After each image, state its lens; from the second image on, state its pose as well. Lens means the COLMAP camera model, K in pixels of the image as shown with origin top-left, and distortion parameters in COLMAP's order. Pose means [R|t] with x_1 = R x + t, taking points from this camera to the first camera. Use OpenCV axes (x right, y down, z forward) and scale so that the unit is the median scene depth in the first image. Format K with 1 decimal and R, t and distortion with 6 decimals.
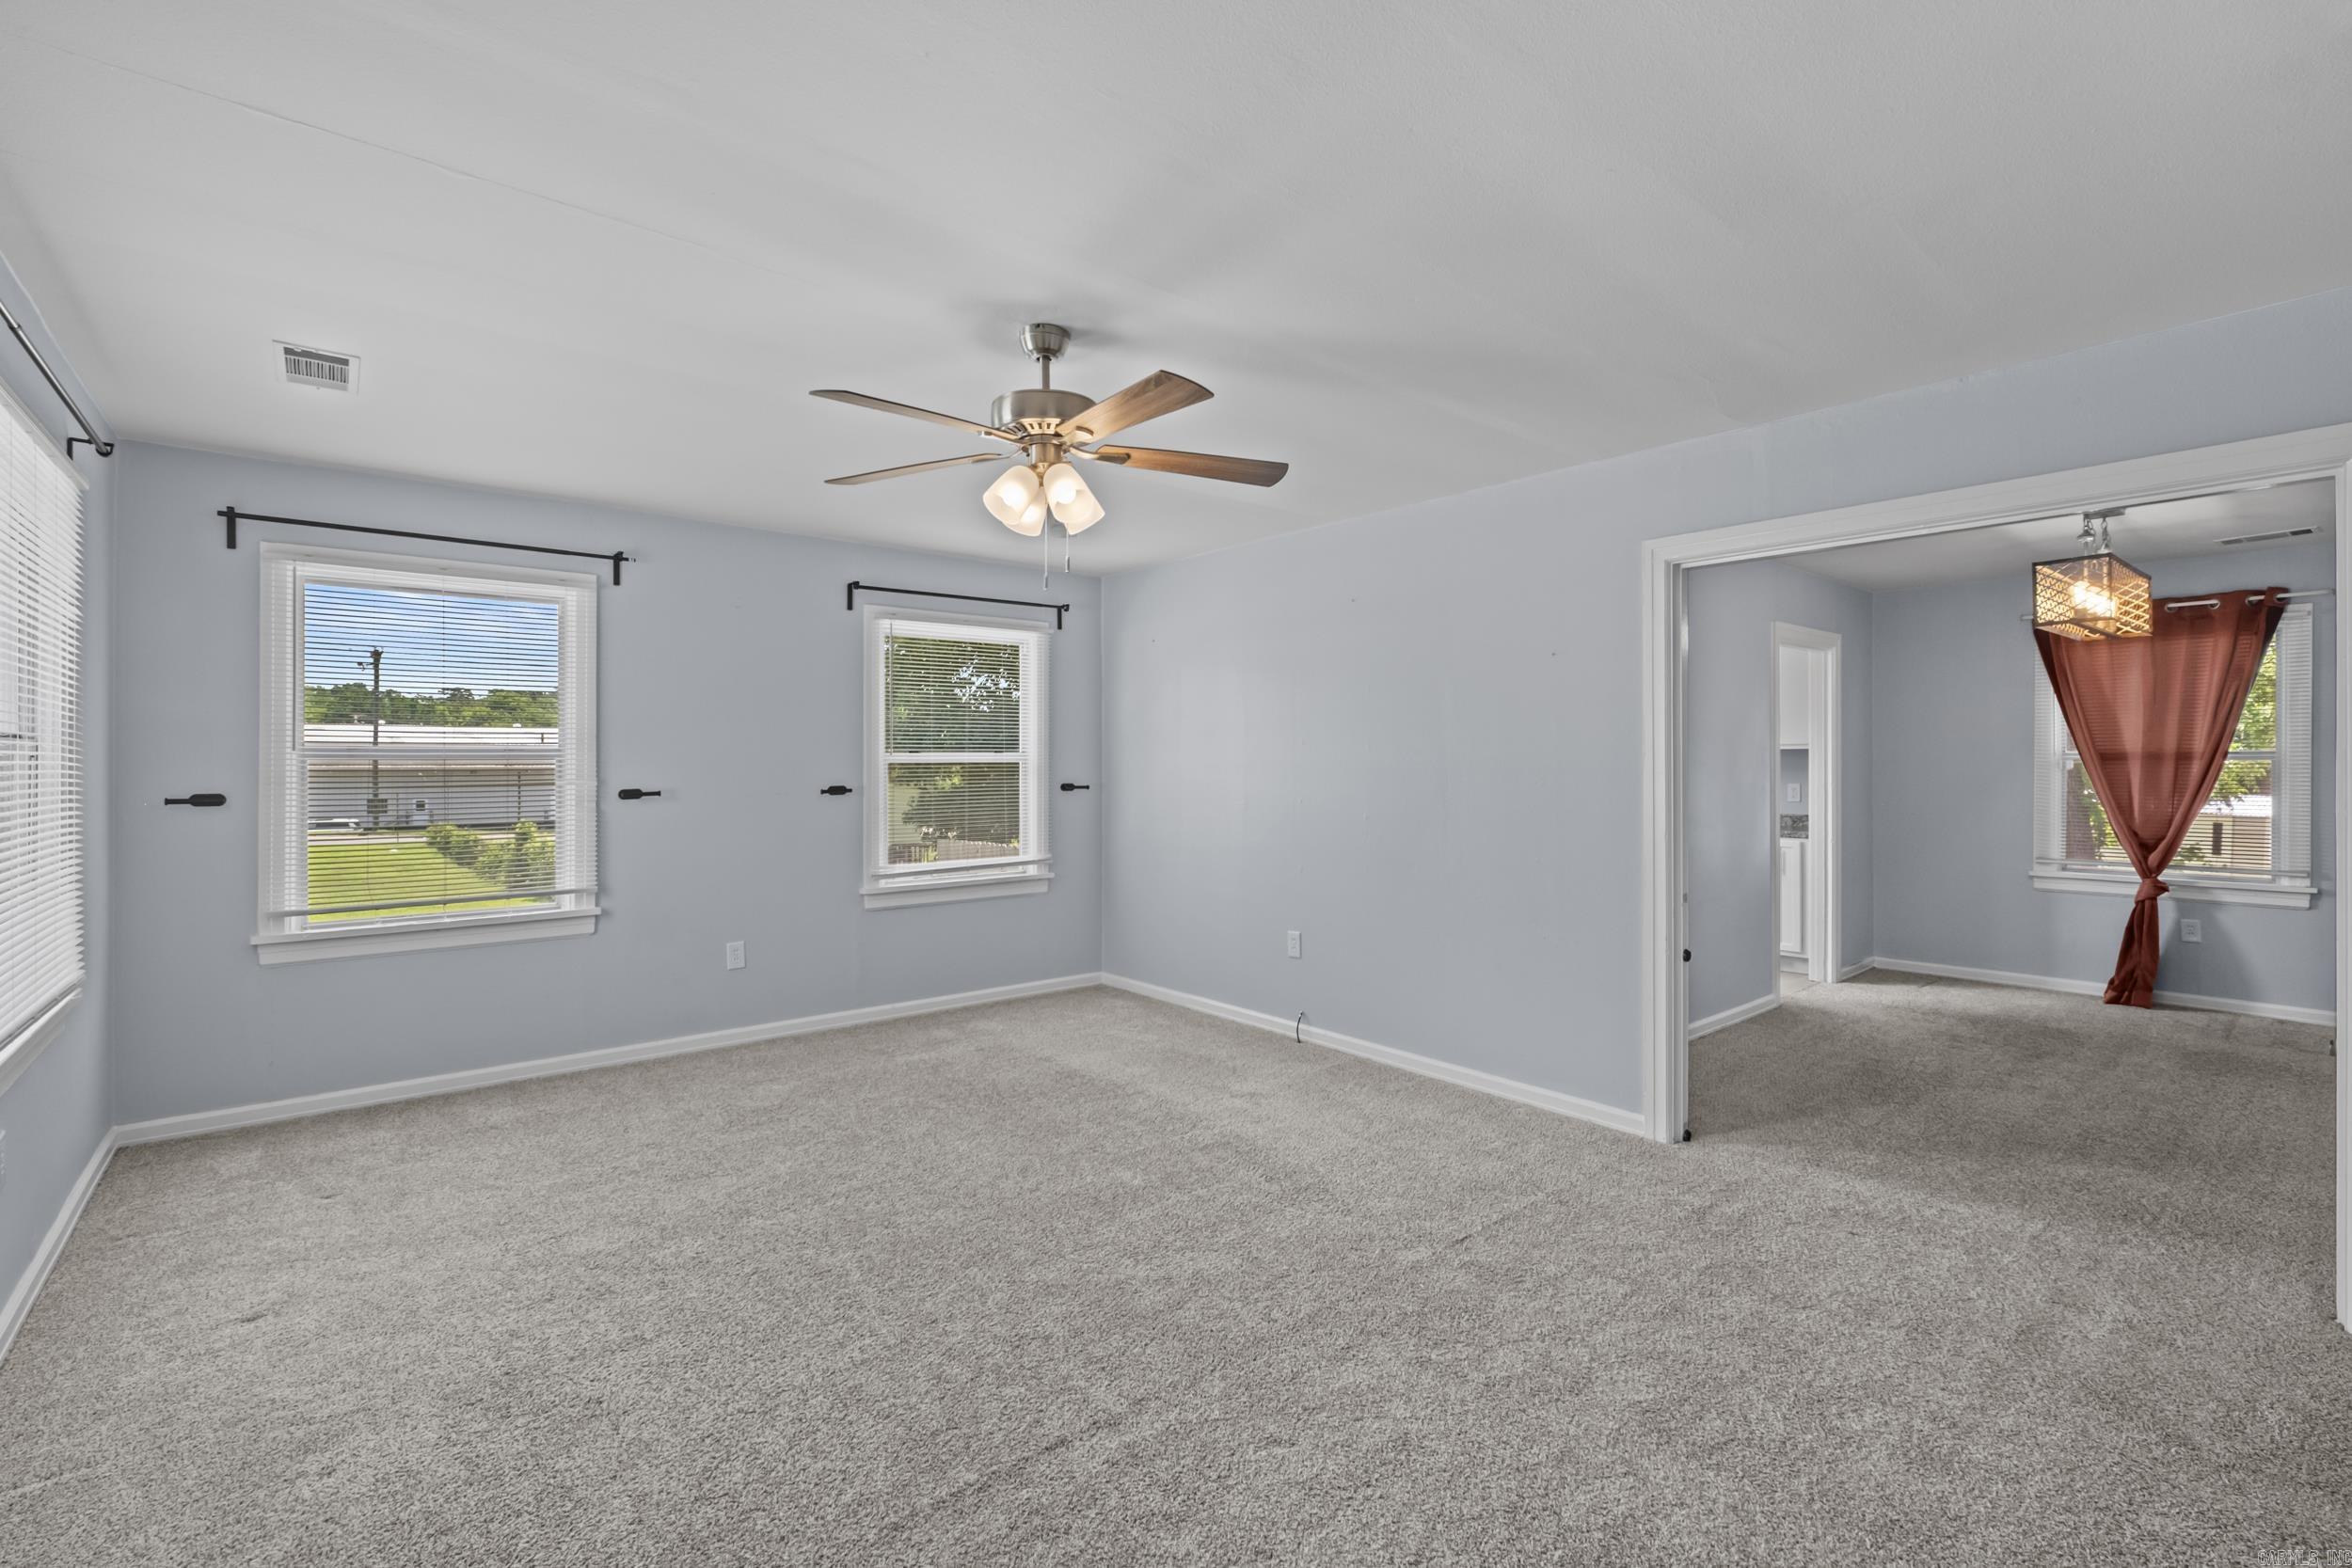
lens RADIAL K [[1025.6, 0, 1180.9], [0, 1025.6, 769.0], [0, 0, 1]] dist [-0.006964, 0.000592]
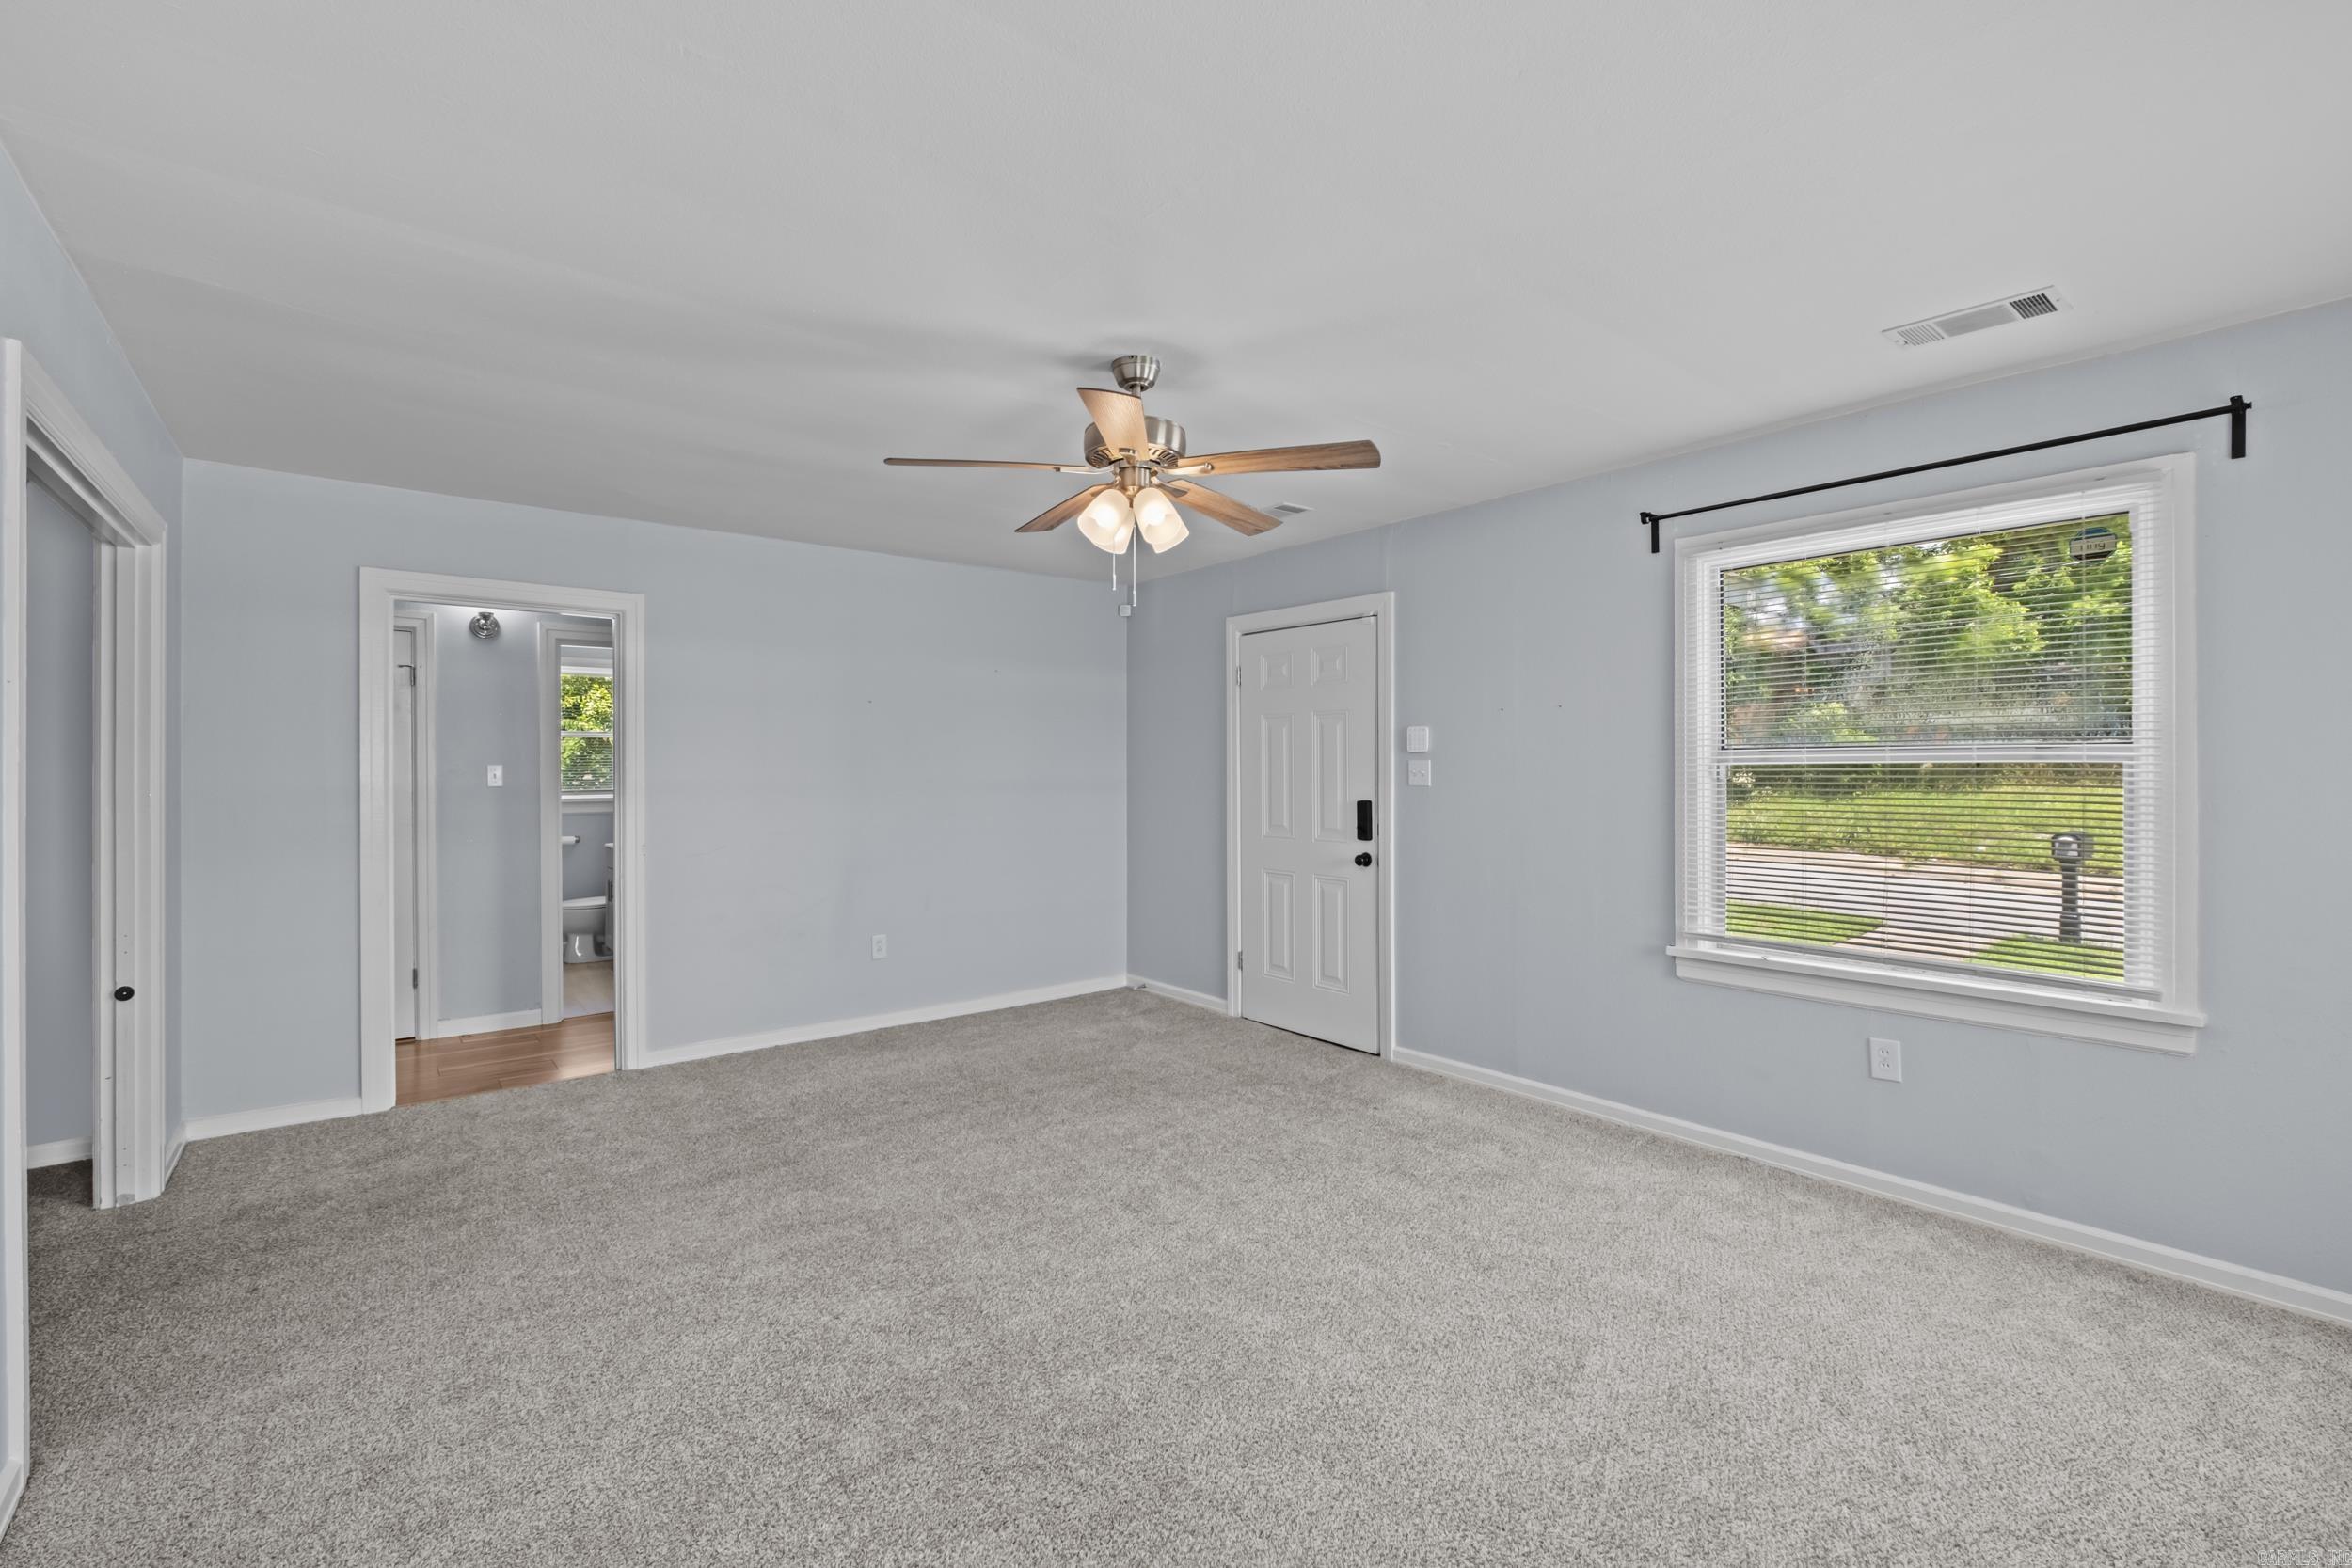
lens RADIAL K [[1025.6, 0, 1165.4], [0, 1025.6, 770.5], [0, 0, 1]] dist [-0.006964, 0.000592]
pose [[-0.999545, -0.000072, 0.030157, -0.095923], [0.000129, 0.999978, 0.006659, -0.006041], [-0.030157, 0.006660, -0.999523, 1.025110]]
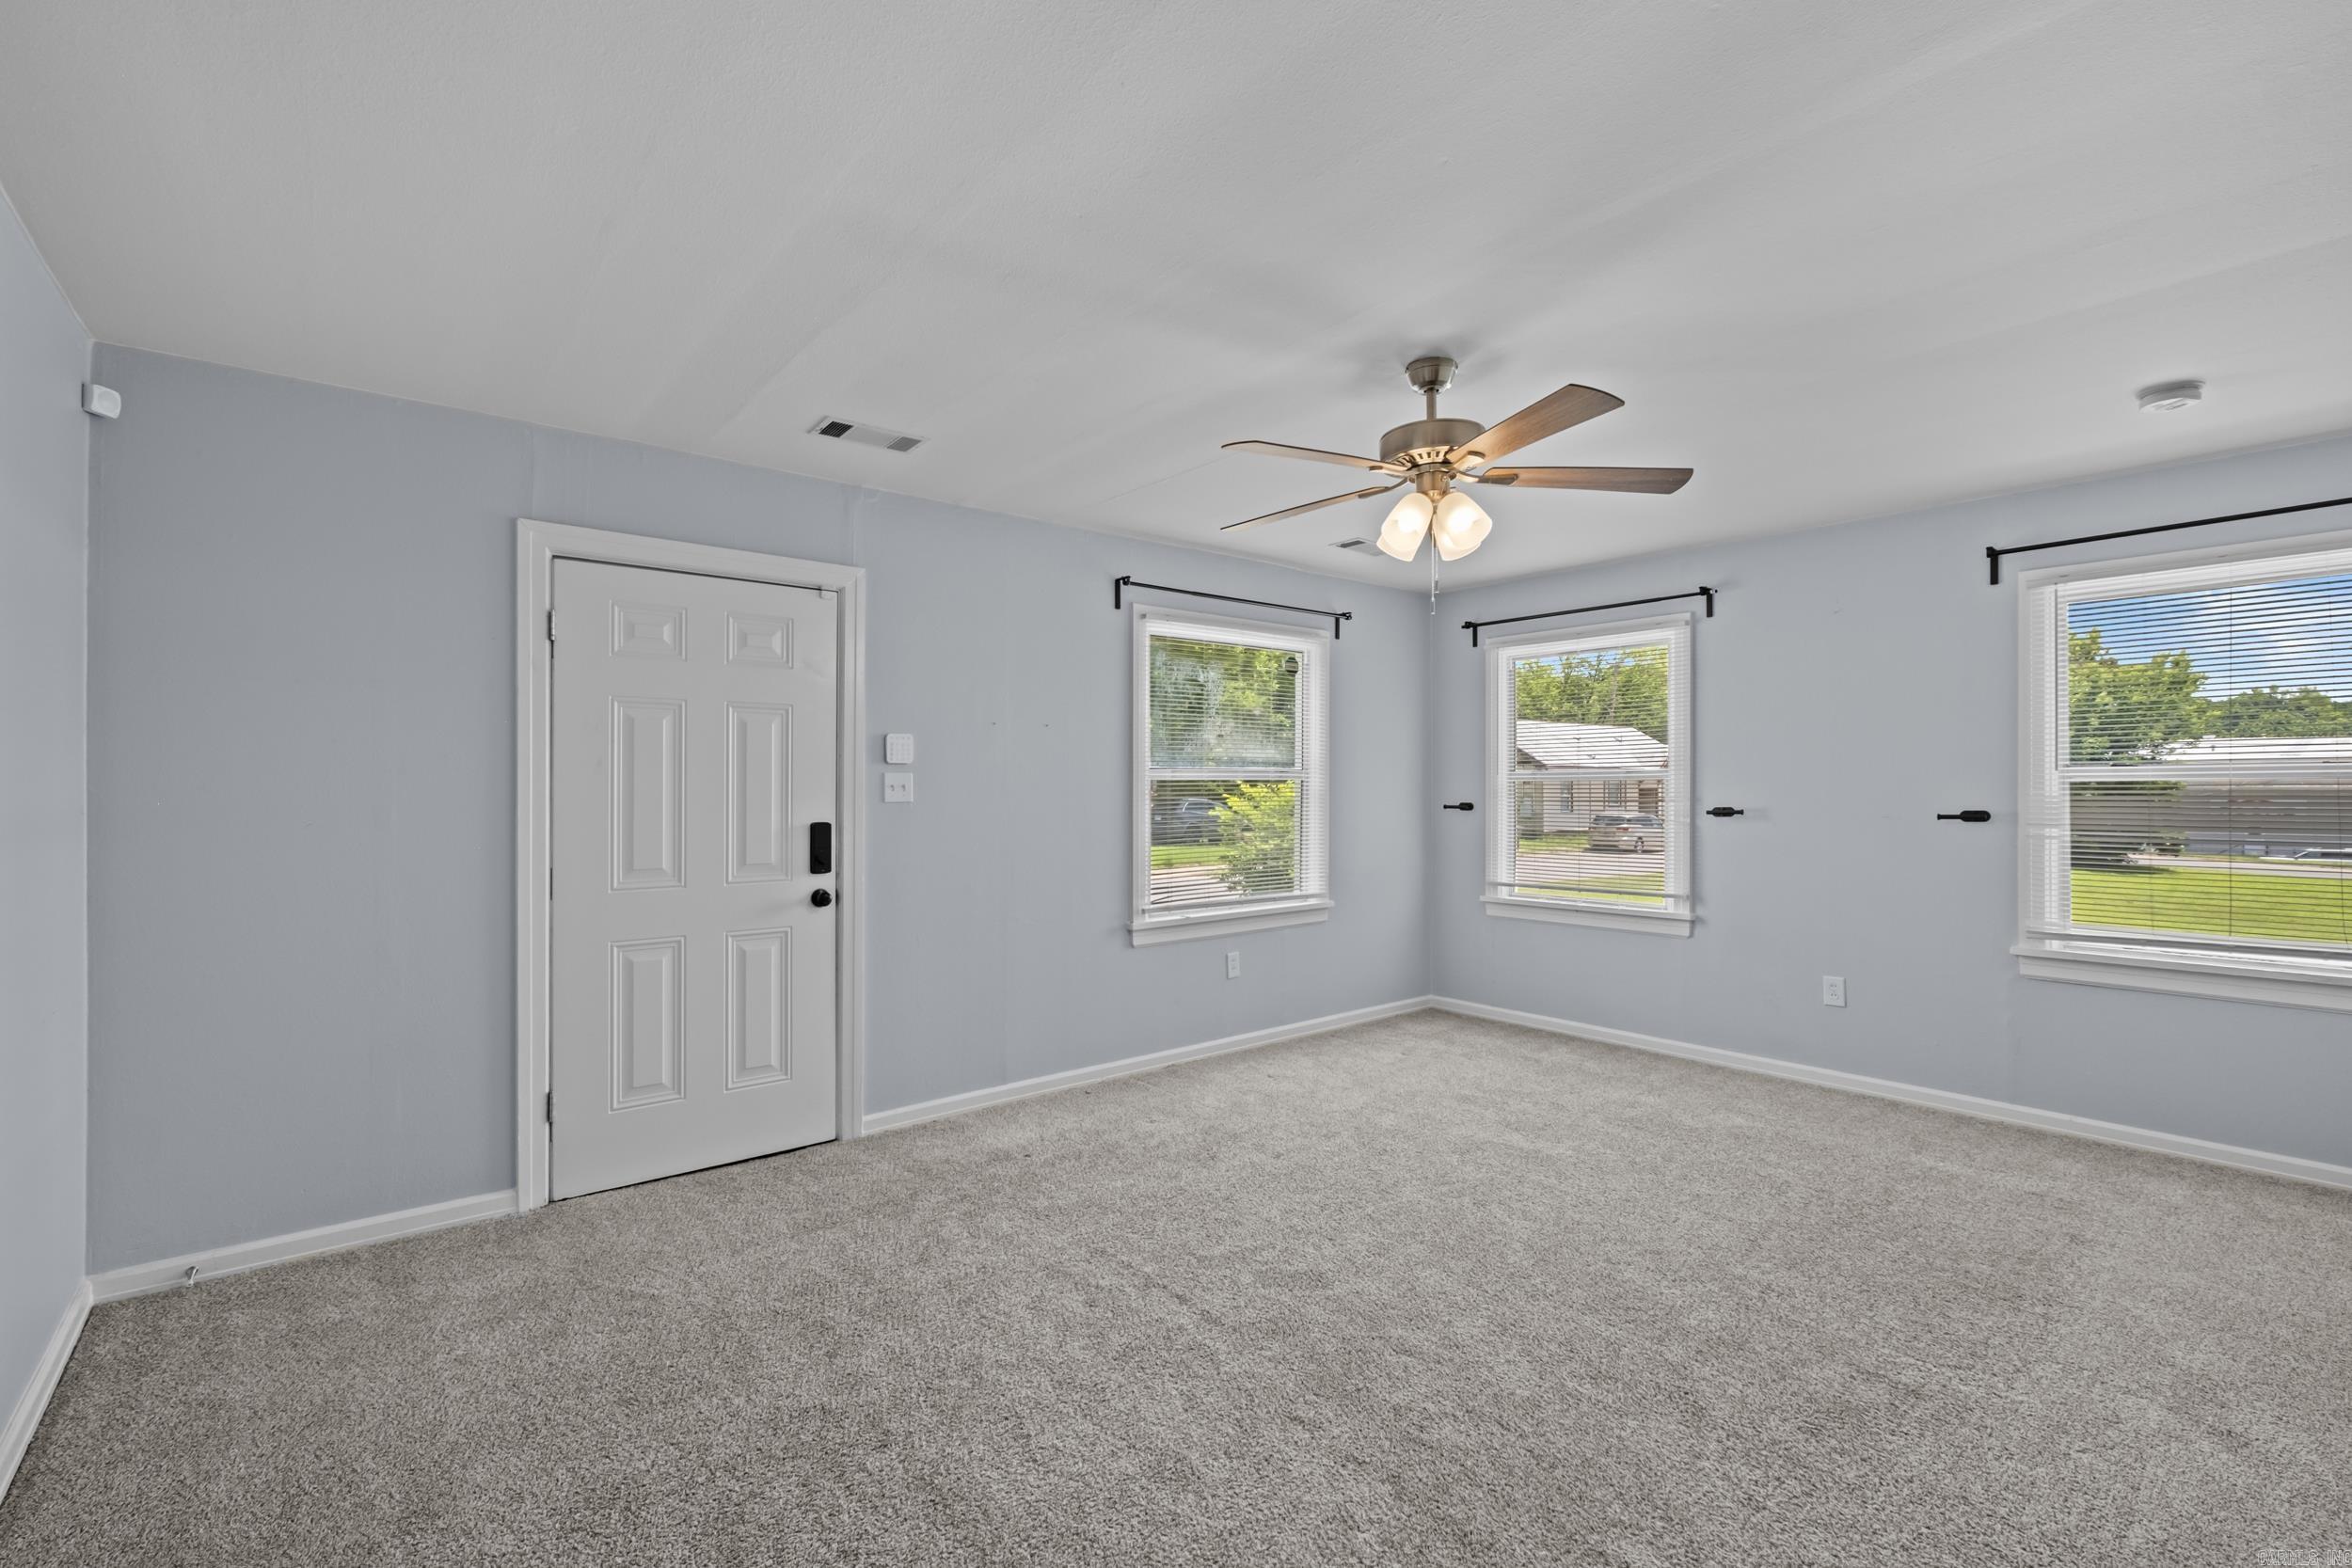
lens RADIAL K [[1025.6, 0, 1158.1], [0, 1025.6, 779.2], [0, 0, 1]] dist [-0.006964, 0.000592]
pose [[-0.019978, -0.005847, -0.999783, 0.452907], [-0.003997, 0.999975, -0.005768, -0.000693], [0.999792, 0.003881, -0.020001, 0.373586]]
